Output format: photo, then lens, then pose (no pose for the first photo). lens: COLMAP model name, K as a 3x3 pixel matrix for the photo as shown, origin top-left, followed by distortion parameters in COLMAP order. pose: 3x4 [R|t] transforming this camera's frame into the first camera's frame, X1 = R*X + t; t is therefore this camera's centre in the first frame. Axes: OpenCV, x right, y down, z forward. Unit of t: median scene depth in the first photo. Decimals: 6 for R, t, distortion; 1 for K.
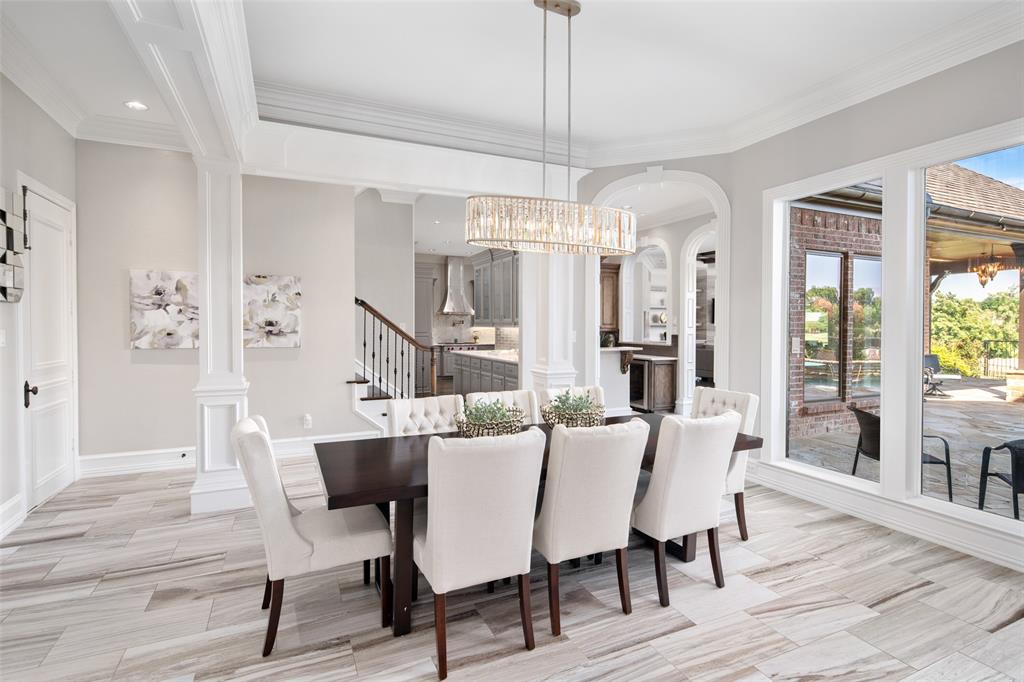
lens RADIAL K [[499.1, 0, 510.5], [0, 499.1, 334.6], [0, 0, 1]] dist [0.002656, -0.002990]
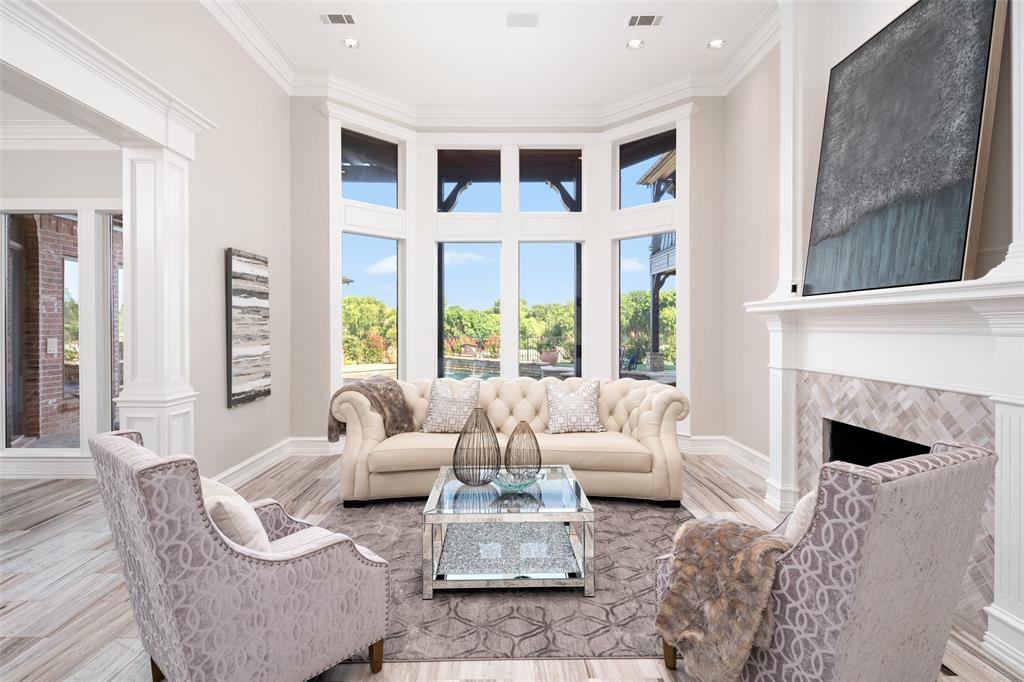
lens RADIAL K [[499.1, 0, 505.2], [0, 499.1, 331.7], [0, 0, 1]] dist [0.002656, -0.002990]
pose [[0.411777, -0.009649, 0.911233, 0.007142], [0.015277, 0.999877, 0.003685, 0.004428], [-0.911156, 0.012403, 0.411874, -0.491633]]
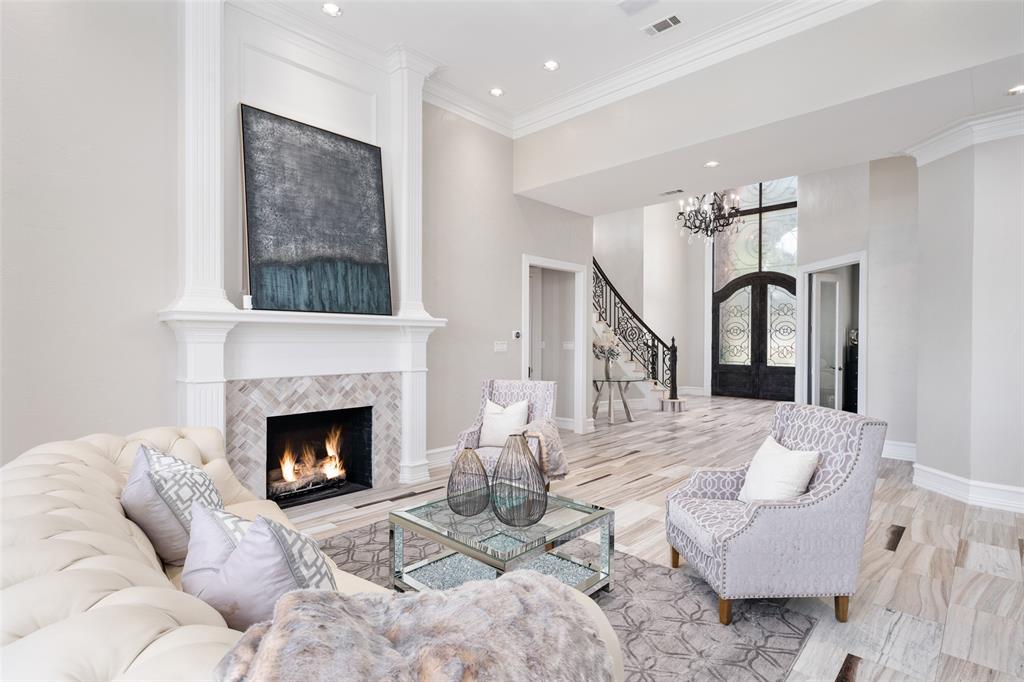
lens RADIAL K [[499.1, 0, 510.3], [0, 499.1, 344.2], [0, 0, 1]] dist [0.002656, -0.002990]
pose [[-0.931874, -0.000484, -0.362782, 0.980036], [-0.010589, 0.999609, 0.025866, -0.012046], [0.362628, 0.027946, -0.931515, 0.511124]]
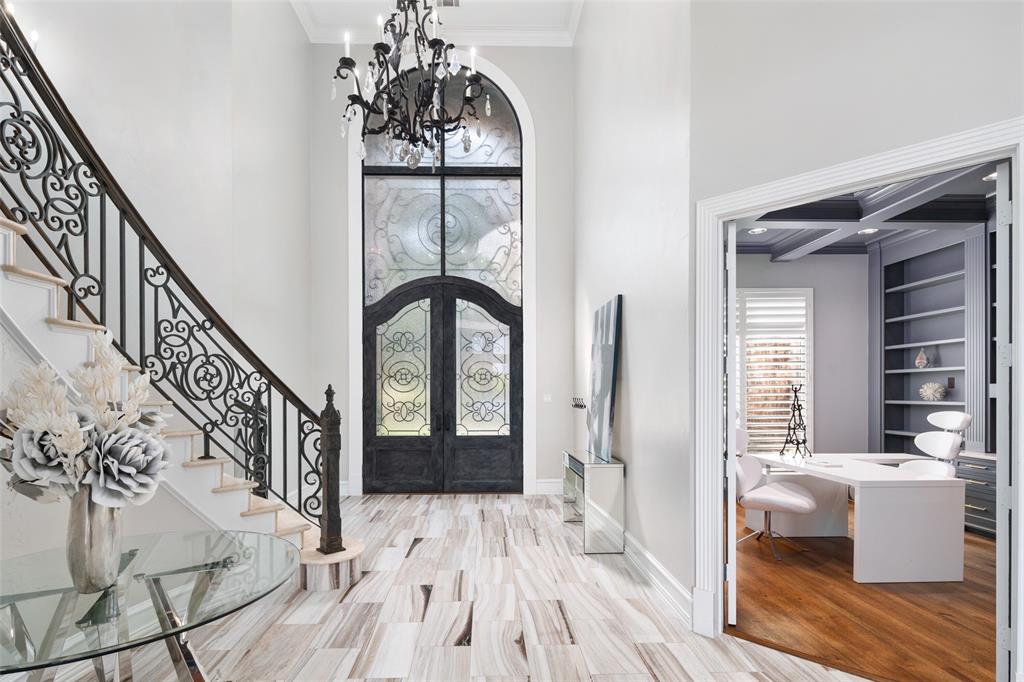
lens RADIAL K [[499.1, 0, 496.1], [0, 499.1, 391.4], [0, 0, 1]] dist [0.002656, -0.002990]
pose [[-0.392553, -0.001217, -0.919728, 0.022992], [-0.015476, 0.999866, 0.005282, 0.009779], [0.919599, 0.016307, -0.392520, -0.911596]]
